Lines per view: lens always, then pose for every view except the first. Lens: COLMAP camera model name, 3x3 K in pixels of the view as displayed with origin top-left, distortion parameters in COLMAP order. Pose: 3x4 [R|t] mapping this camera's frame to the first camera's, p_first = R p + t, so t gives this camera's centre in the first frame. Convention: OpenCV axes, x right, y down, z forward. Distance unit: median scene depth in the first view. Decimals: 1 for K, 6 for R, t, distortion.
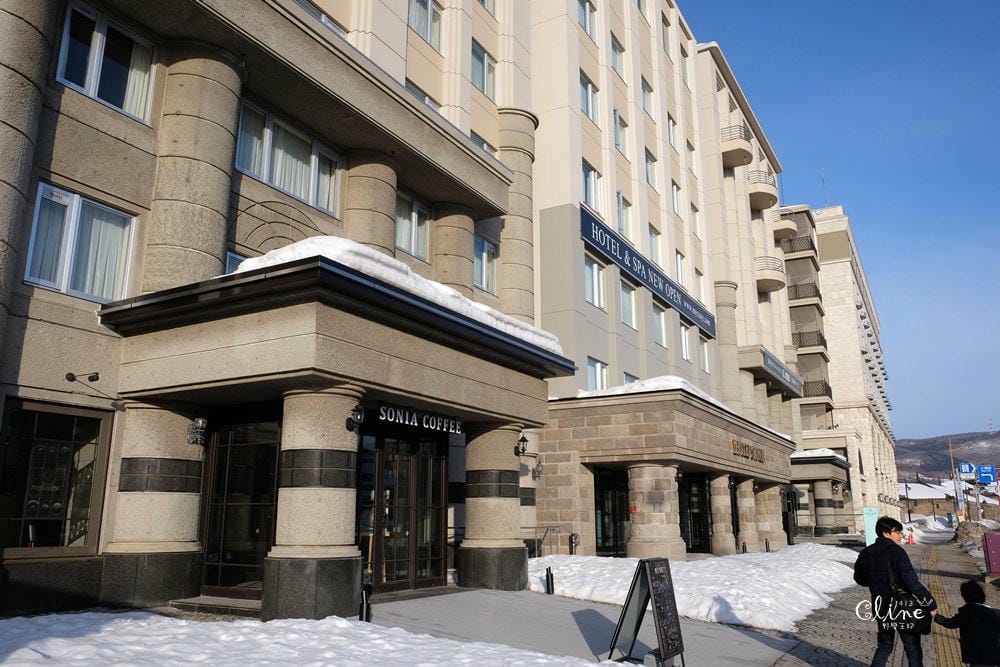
lens RADIAL K [[780.2, 0, 506.1], [0, 780.2, 337.6], [0, 0, 1]] dist [-0.014924, 0.003247]
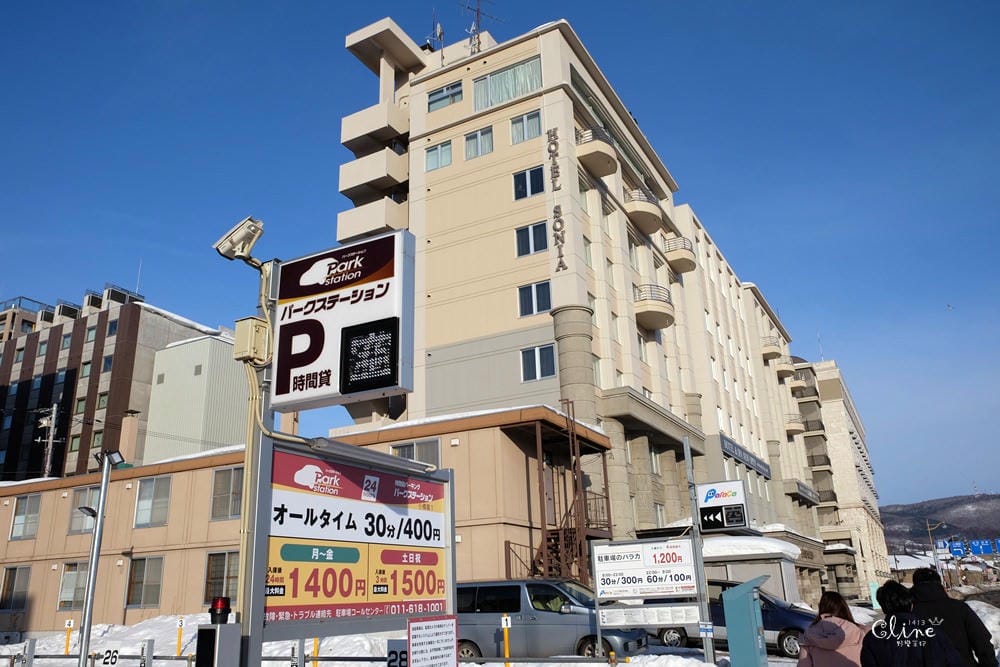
lens RADIAL K [[780.2, 0, 490.8], [0, 780.2, 330.0], [0, 0, 1]] dist [-0.014924, 0.003247]
pose [[0.999695, -0.023014, 0.008980, -0.232387], [0.023804, 0.994604, -0.100974, -0.112555], [-0.006608, 0.101157, 0.994849, -0.464442]]
